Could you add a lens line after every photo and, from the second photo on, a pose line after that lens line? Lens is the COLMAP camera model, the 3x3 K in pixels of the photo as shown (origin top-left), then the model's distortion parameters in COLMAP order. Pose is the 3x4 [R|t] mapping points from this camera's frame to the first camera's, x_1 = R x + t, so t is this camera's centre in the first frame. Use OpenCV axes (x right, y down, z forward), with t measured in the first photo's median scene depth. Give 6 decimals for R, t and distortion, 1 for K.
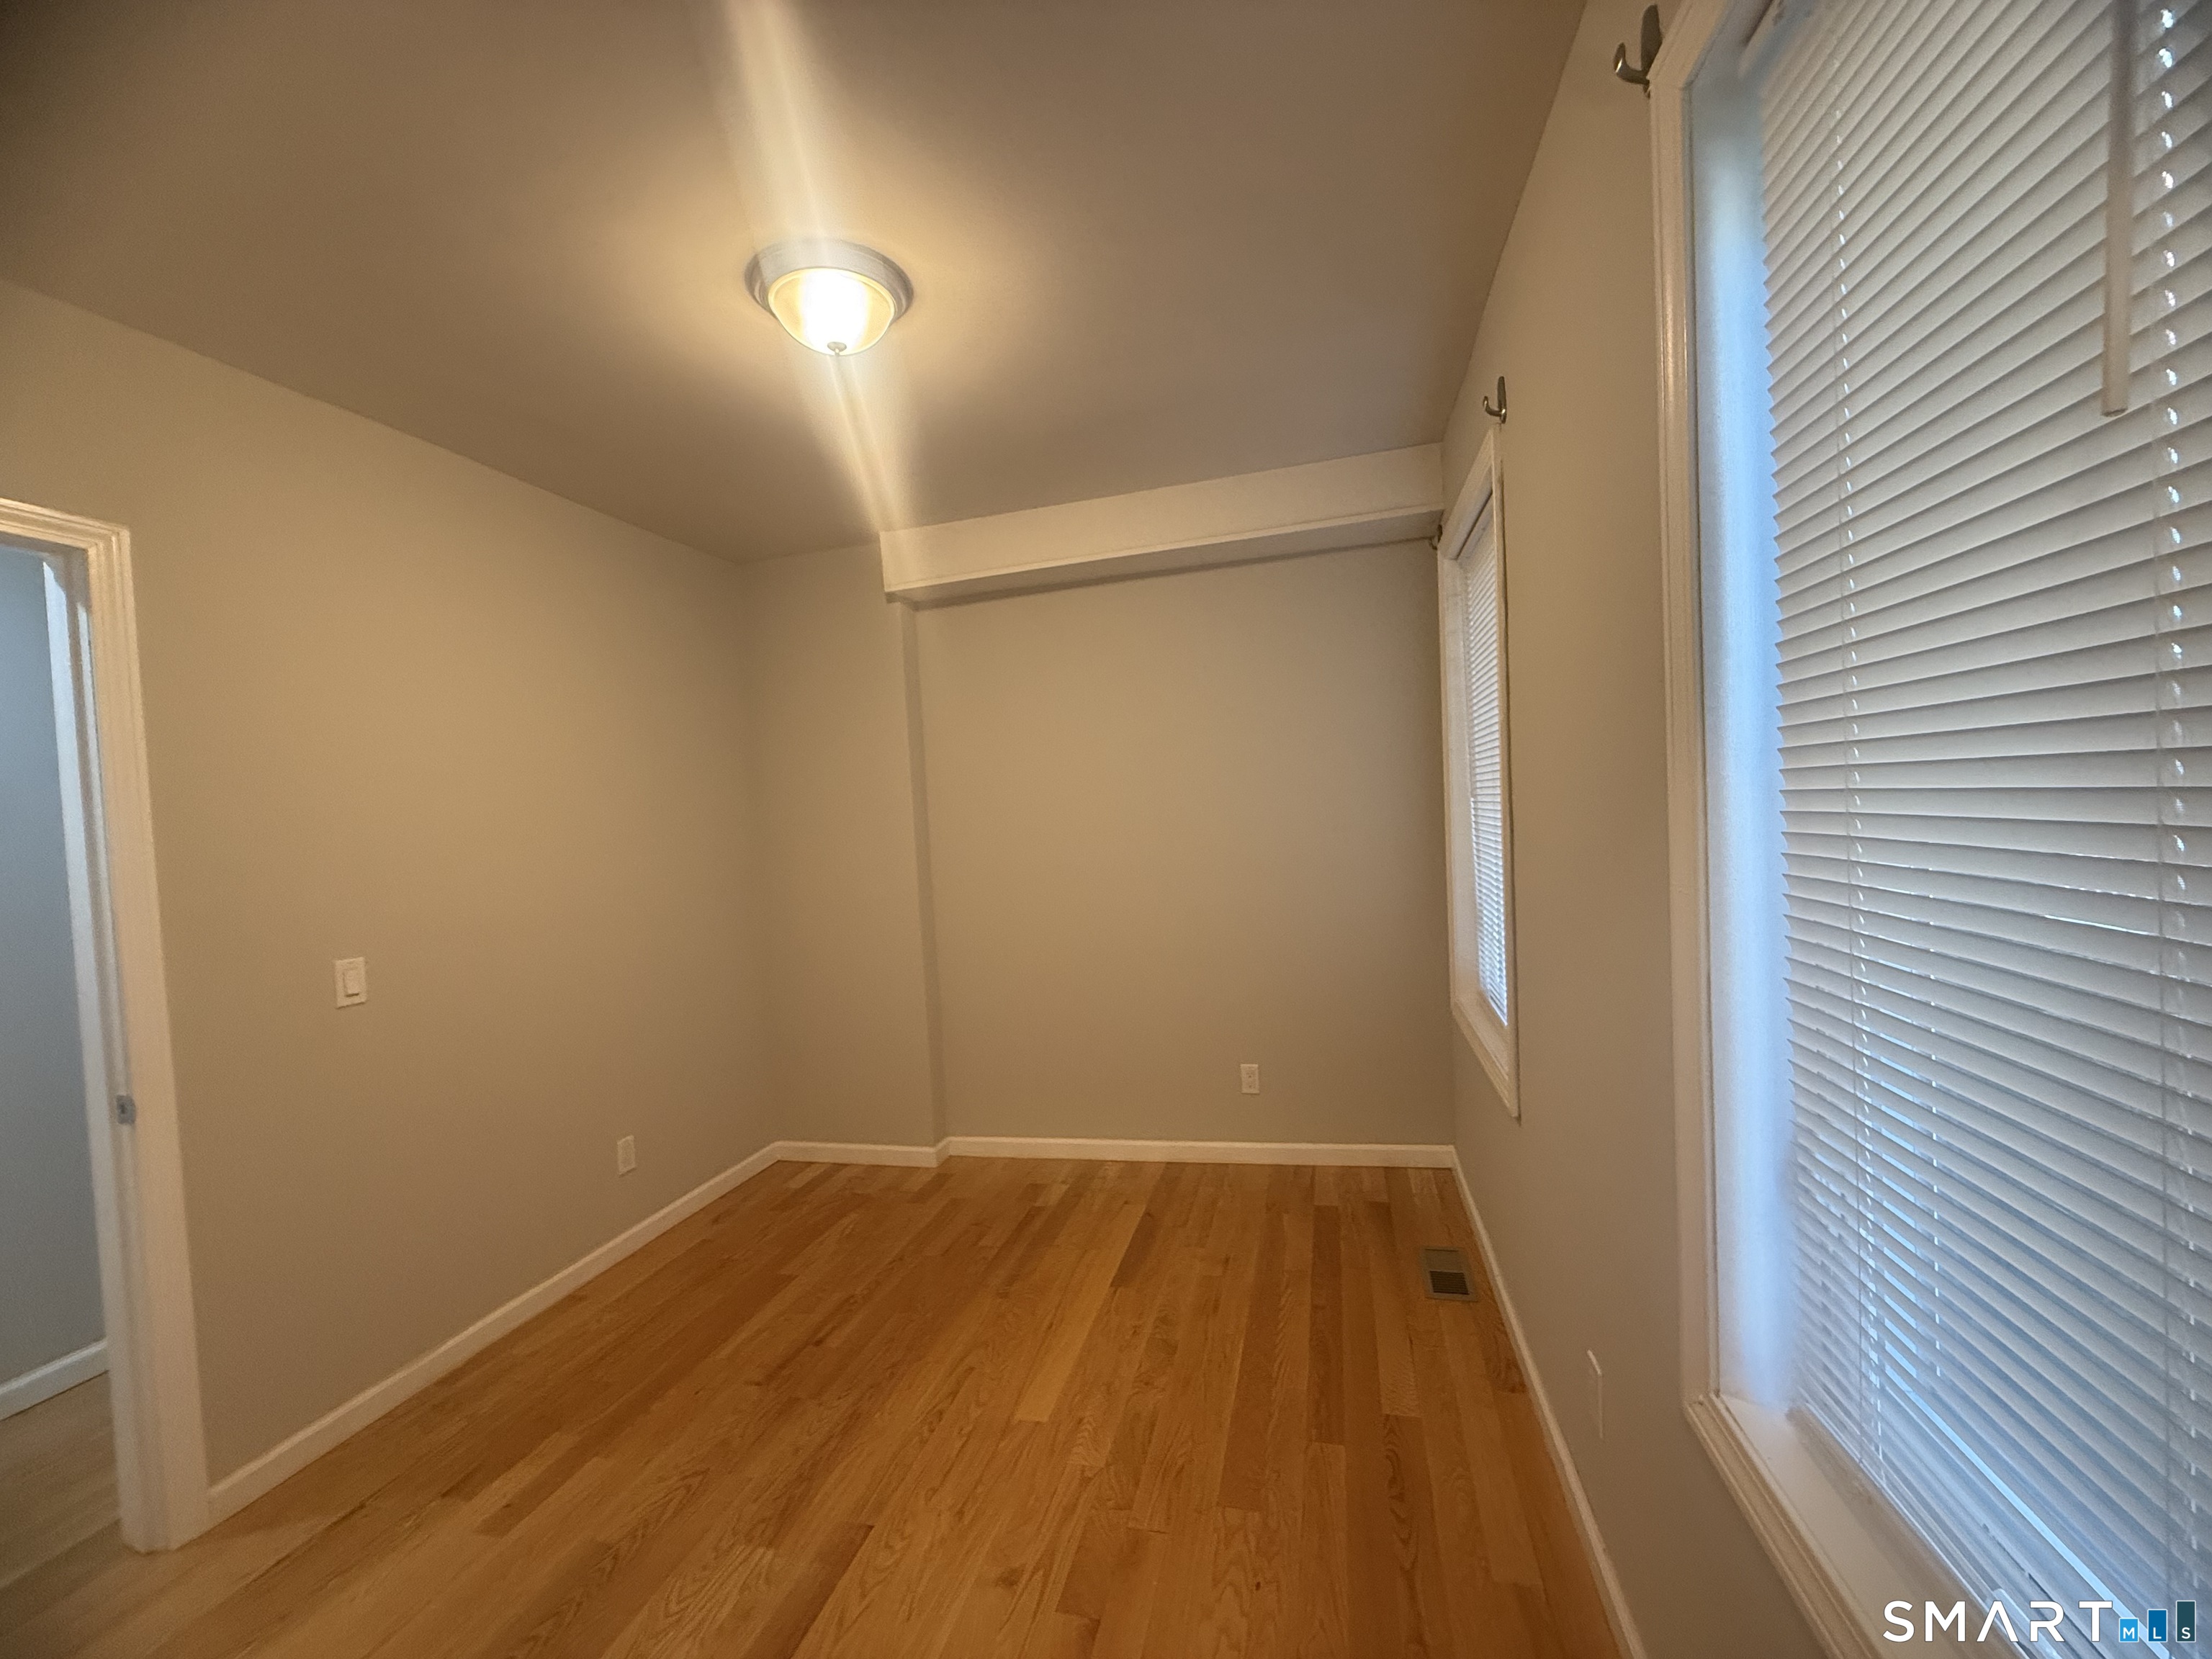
lens RADIAL K [[880.8, 0, 1116.4], [0, 880.8, 838.9], [0, 0, 1]] dist [-0.000513, 0.001590]
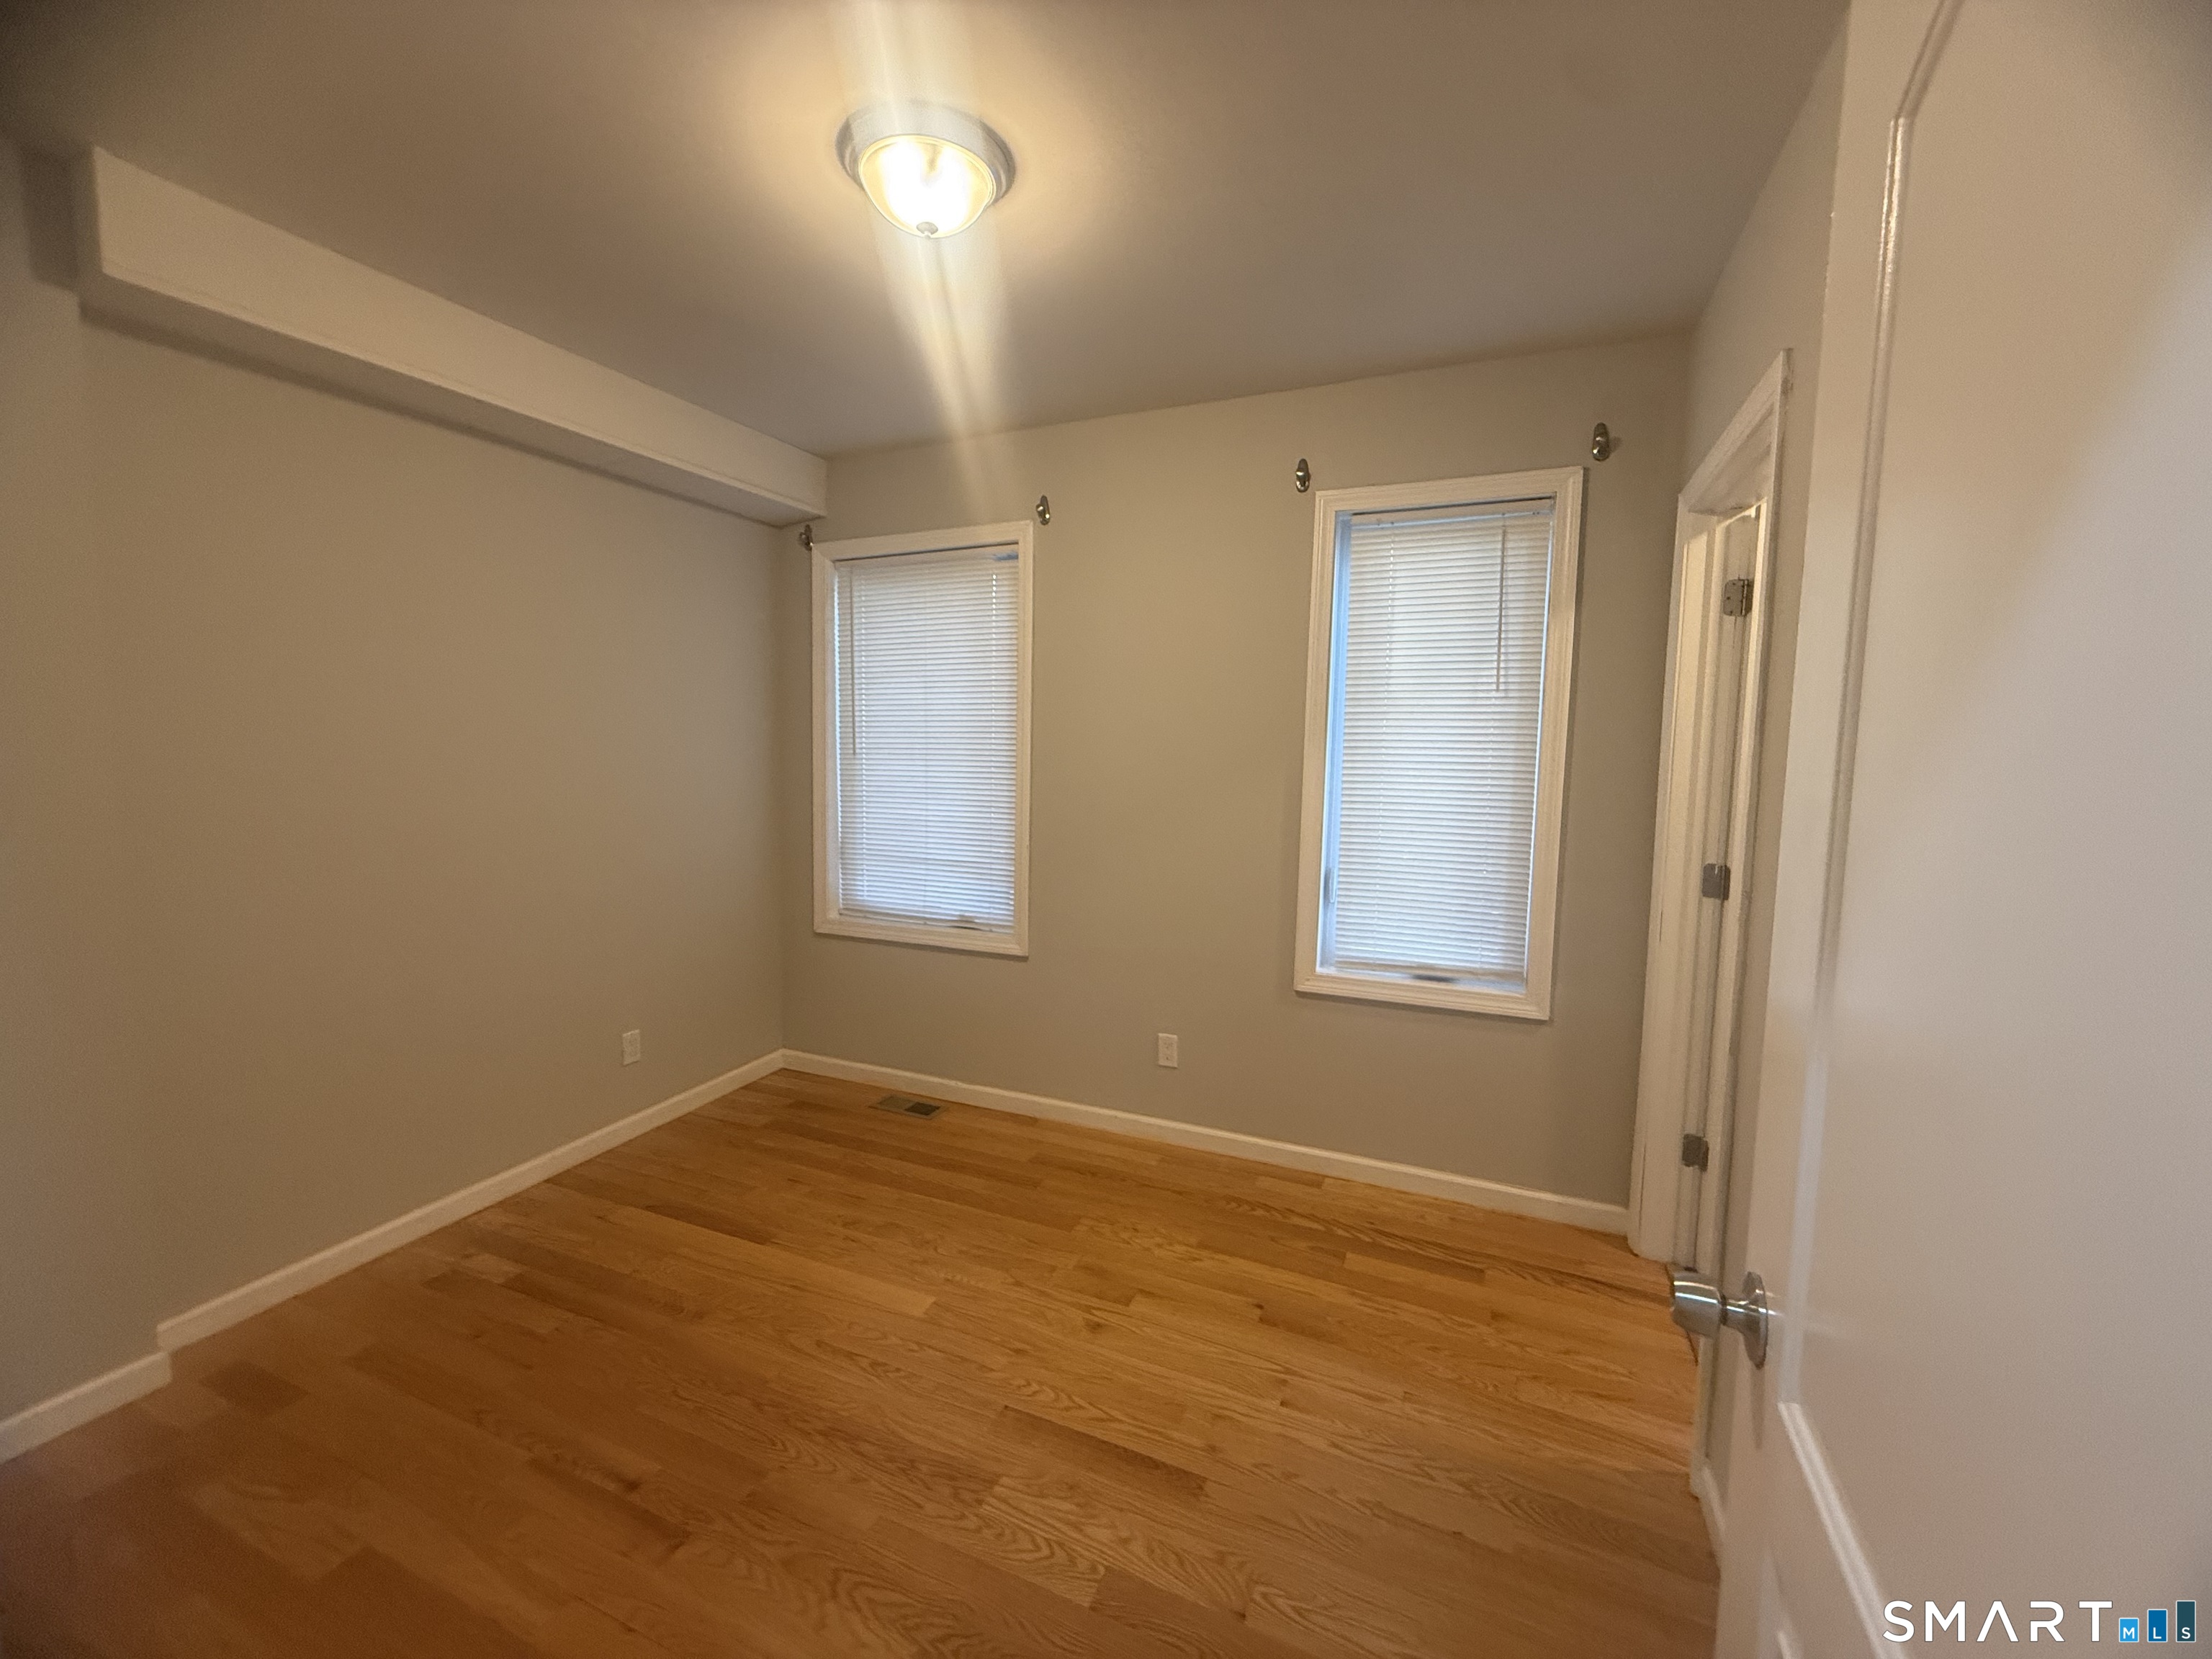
lens RADIAL K [[880.8, 0, 1103.5], [0, 880.8, 822.5], [0, 0, 1]] dist [-0.000513, 0.001590]
pose [[0.158596, -0.016497, 0.987206, -0.785526], [0.011002, 0.999828, 0.014941, 0.036101], [-0.987282, 0.008492, 0.158750, 0.428684]]
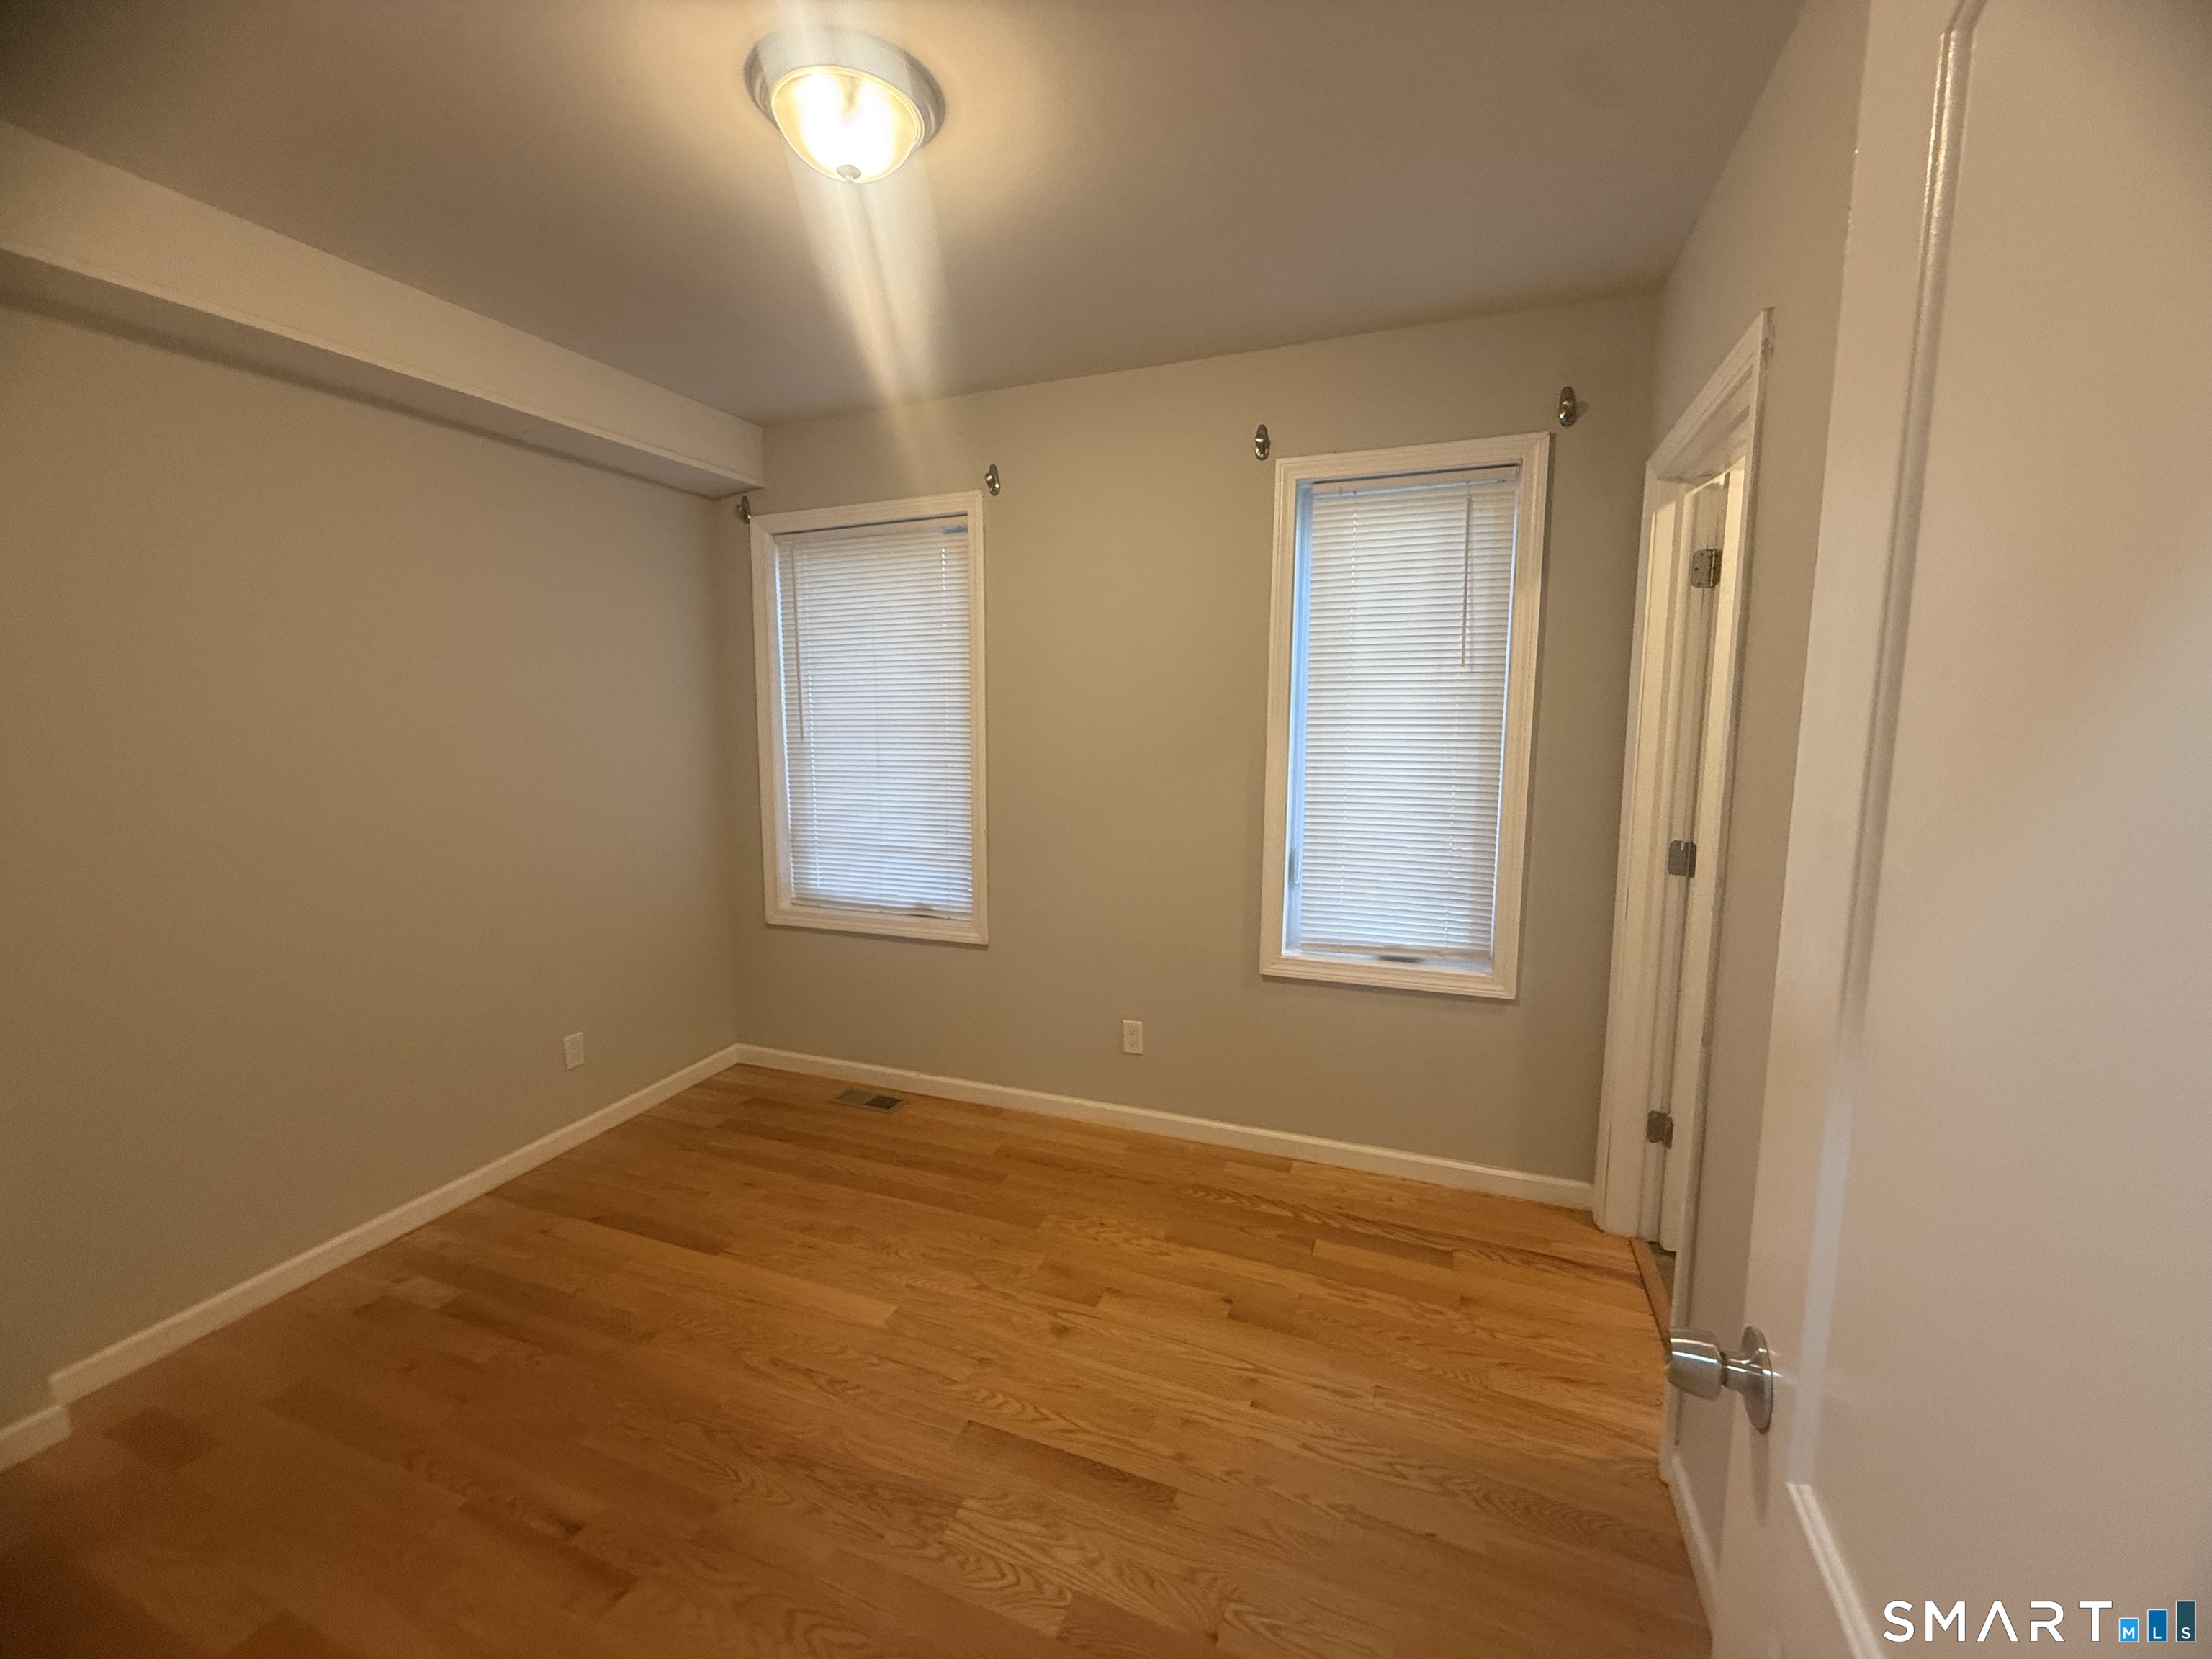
lens RADIAL K [[880.8, 0, 1102.2], [0, 880.8, 823.6], [0, 0, 1]] dist [-0.000513, 0.001590]
pose [[0.120746, -0.055747, 0.991117, -0.751694], [0.029386, 0.998185, 0.052565, 0.019133], [-0.992248, 0.022778, 0.122165, 0.425830]]
